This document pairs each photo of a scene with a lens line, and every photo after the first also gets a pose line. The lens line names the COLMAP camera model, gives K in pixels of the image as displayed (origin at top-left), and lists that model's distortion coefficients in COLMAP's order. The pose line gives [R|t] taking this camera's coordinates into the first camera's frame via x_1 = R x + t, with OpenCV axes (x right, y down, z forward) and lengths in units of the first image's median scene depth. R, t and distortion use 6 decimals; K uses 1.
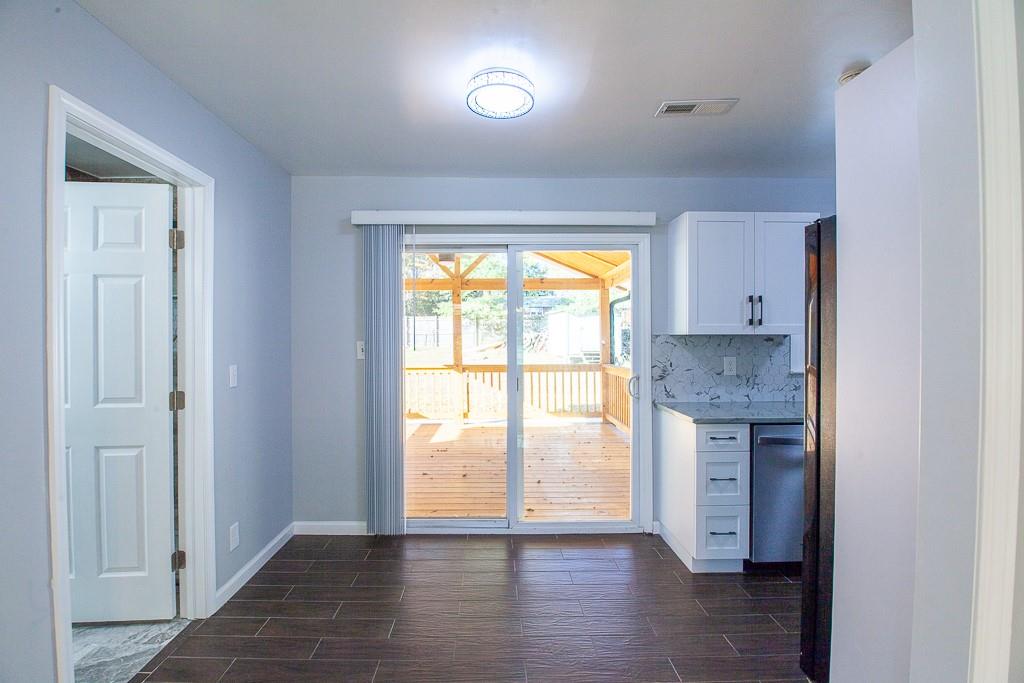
lens RADIAL K [[489.7, 0, 492.1], [0, 489.7, 340.3], [0, 0, 1]] dist [-0.030998, -0.000256]
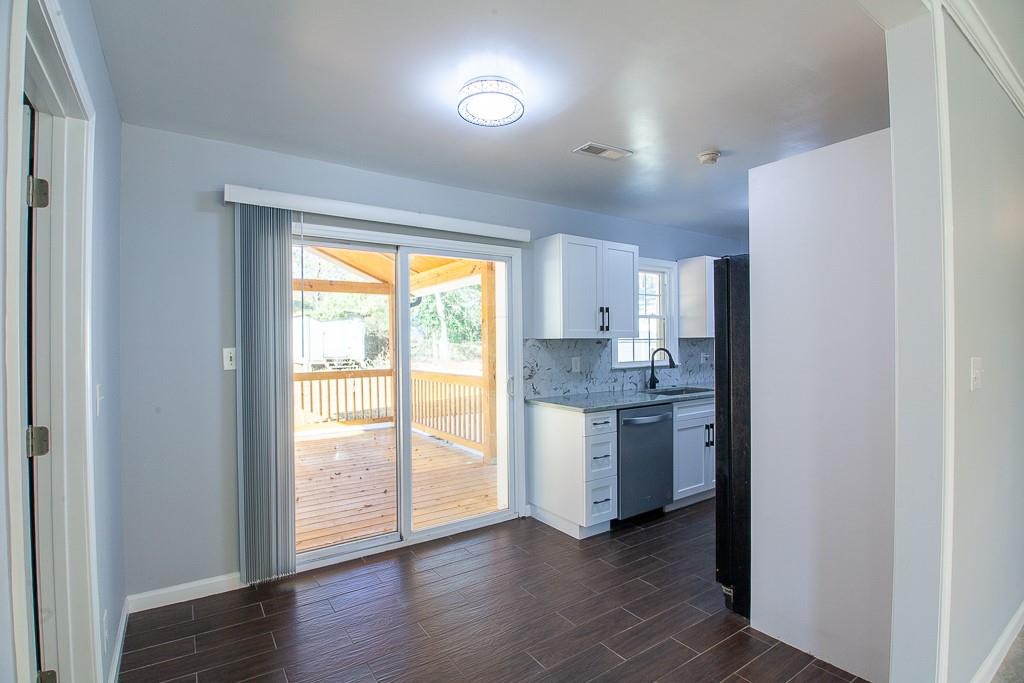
lens RADIAL K [[487.7, 0, 497.5], [0, 487.7, 339.3], [0, 0, 1]] dist [-0.033322, -0.000906]
pose [[0.835176, -0.003194, 0.549973, -0.337938], [0.010544, 0.999892, -0.010206, 0.000529], [-0.549881, 0.014323, 0.835120, 0.096611]]
